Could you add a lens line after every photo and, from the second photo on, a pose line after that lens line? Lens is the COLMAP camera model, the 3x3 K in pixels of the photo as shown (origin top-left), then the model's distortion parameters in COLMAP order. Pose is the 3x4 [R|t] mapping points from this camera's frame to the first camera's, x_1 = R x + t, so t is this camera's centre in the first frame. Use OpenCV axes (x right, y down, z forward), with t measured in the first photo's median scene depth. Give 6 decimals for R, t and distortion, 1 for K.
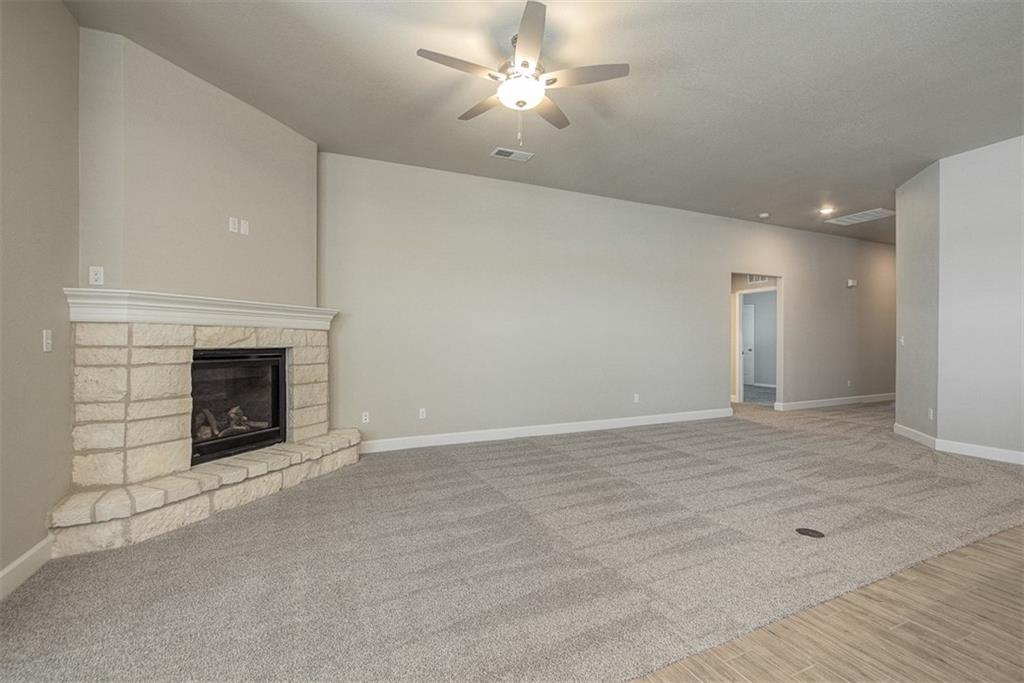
lens RADIAL K [[451.5, 0, 511.0], [0, 451.5, 341.1], [0, 0, 1]] dist [-0.018846, 0.006630]
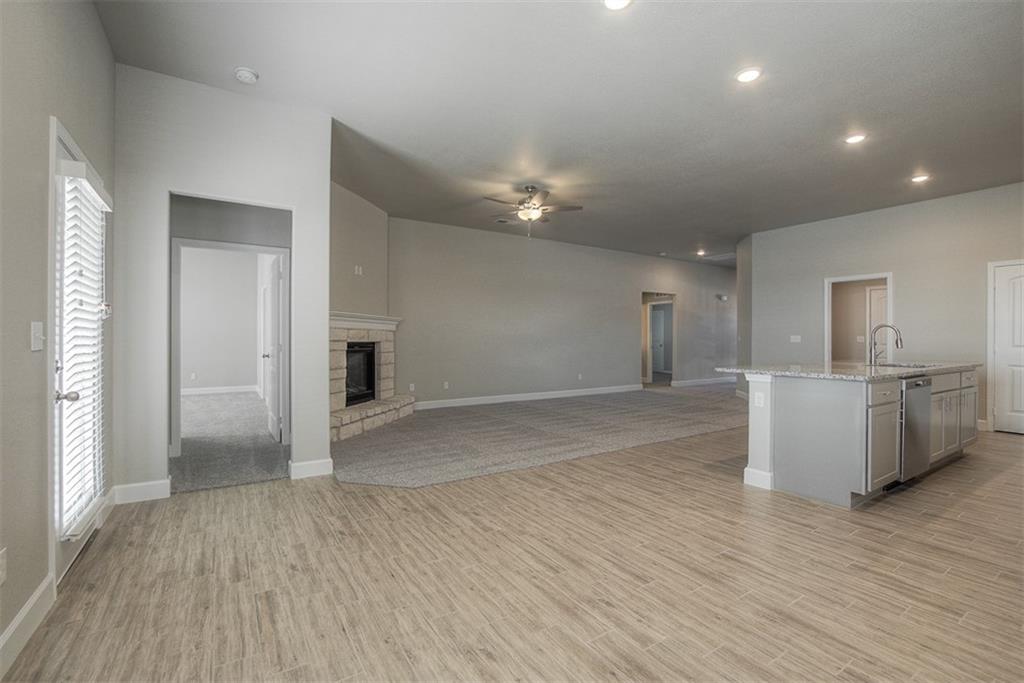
lens RADIAL K [[451.5, 0, 513.0], [0, 451.5, 336.9], [0, 0, 1]] dist [-0.018846, 0.006630]
pose [[0.989520, 0.003791, 0.144345, -0.264228], [-0.003465, 0.999991, -0.002511, -0.001325], [-0.144353, 0.001985, 0.989524, -0.754150]]
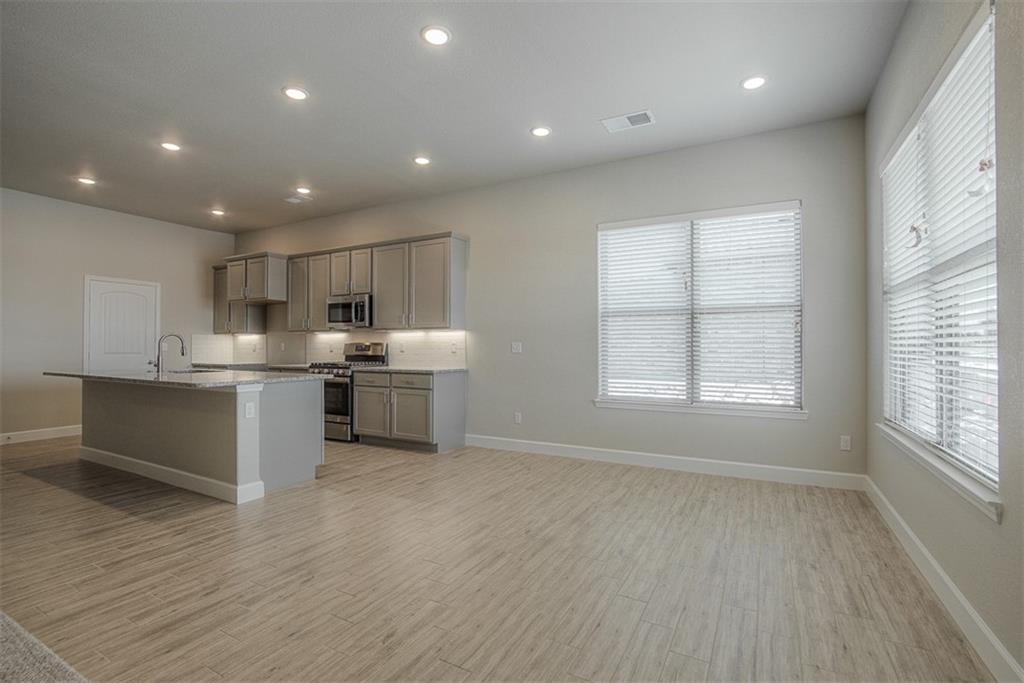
lens RADIAL K [[464.2, 0, 518.6], [0, 464.2, 343.6], [0, 0, 1]] dist [-0.019184, 0.003034]
pose [[-0.597539, 0.008046, 0.801800, -0.702192], [-0.001016, 0.999941, -0.010791, 0.000218], [-0.801839, -0.007263, -0.597495, 0.245339]]
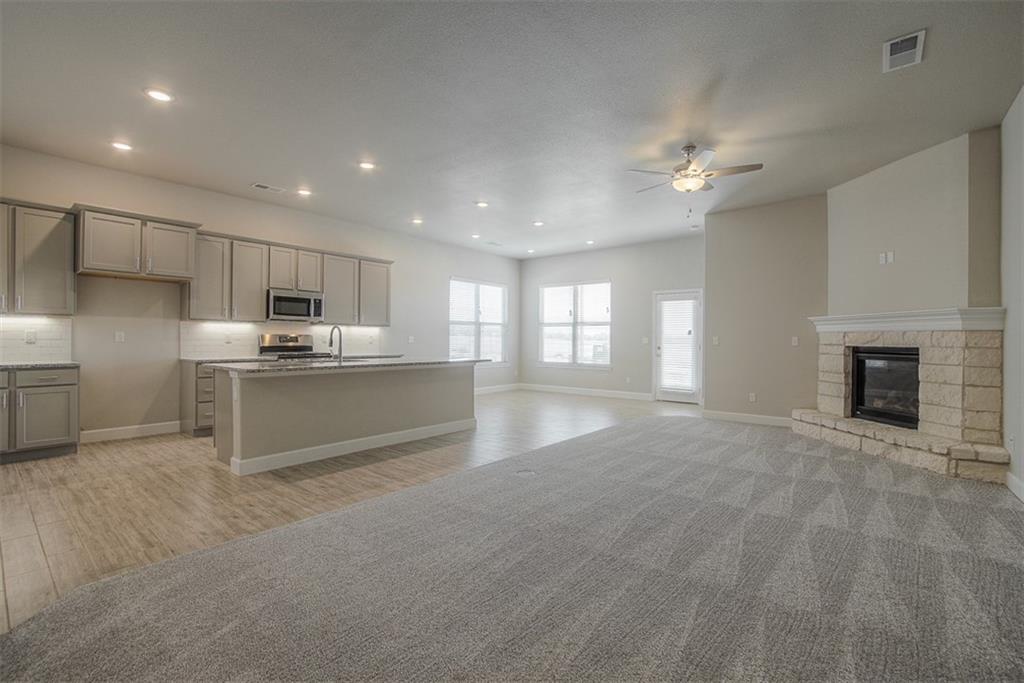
lens RADIAL K [[464.2, 0, 518.2], [0, 464.2, 337.3], [0, 0, 1]] dist [-0.019184, 0.003034]
pose [[-0.890619, -0.006259, -0.454708, 1.000661], [-0.003473, 0.999970, -0.006963, 0.000202], [0.454738, -0.004622, -0.890613, 1.688432]]
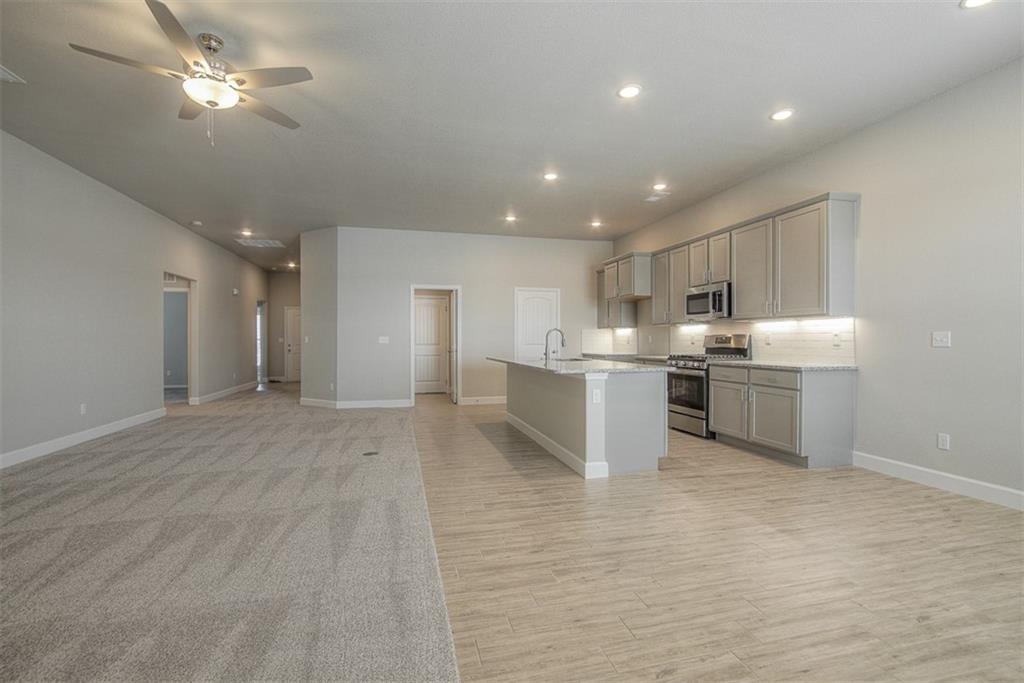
lens RADIAL K [[451.5, 0, 509.8], [0, 451.5, 343.4], [0, 0, 1]] dist [-0.018846, 0.006630]
pose [[0.185882, -0.005486, 0.982557, -0.652836], [-0.000698, 0.999983, 0.005715, 0.001288], [-0.982572, -0.001748, 0.185875, 0.123022]]
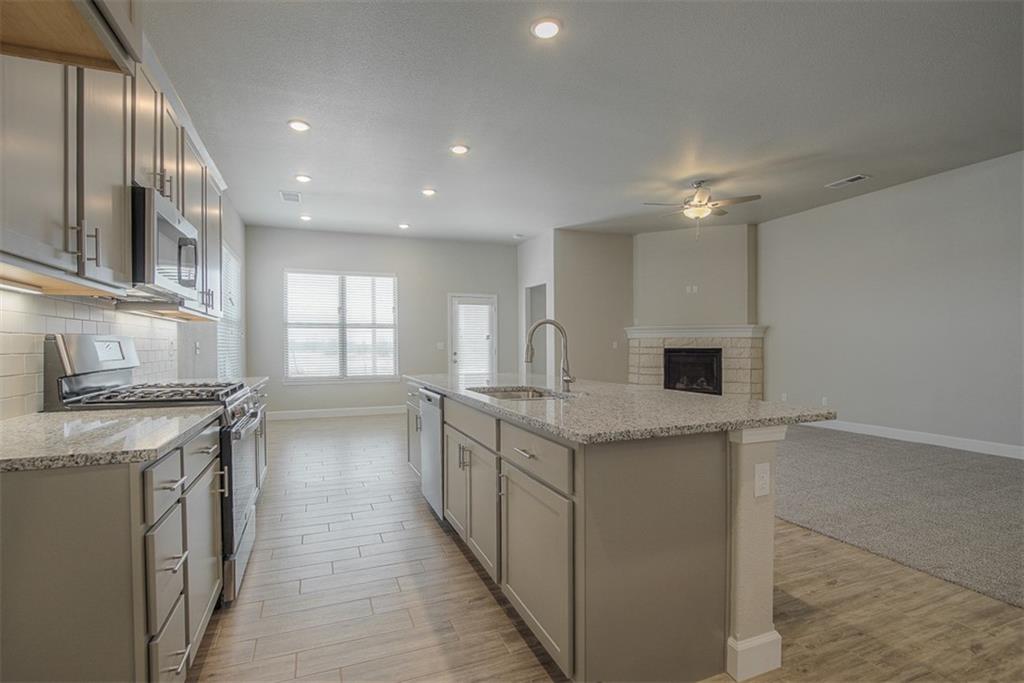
lens RADIAL K [[464.2, 0, 509.0], [0, 464.2, 349.7], [0, 0, 1]] dist [-0.019184, 0.003034]
pose [[-0.037960, 0.007816, -0.999249, 1.534616], [0.006576, 0.999950, 0.007571, 0.000919], [0.999258, -0.006284, -0.038009, 0.225622]]
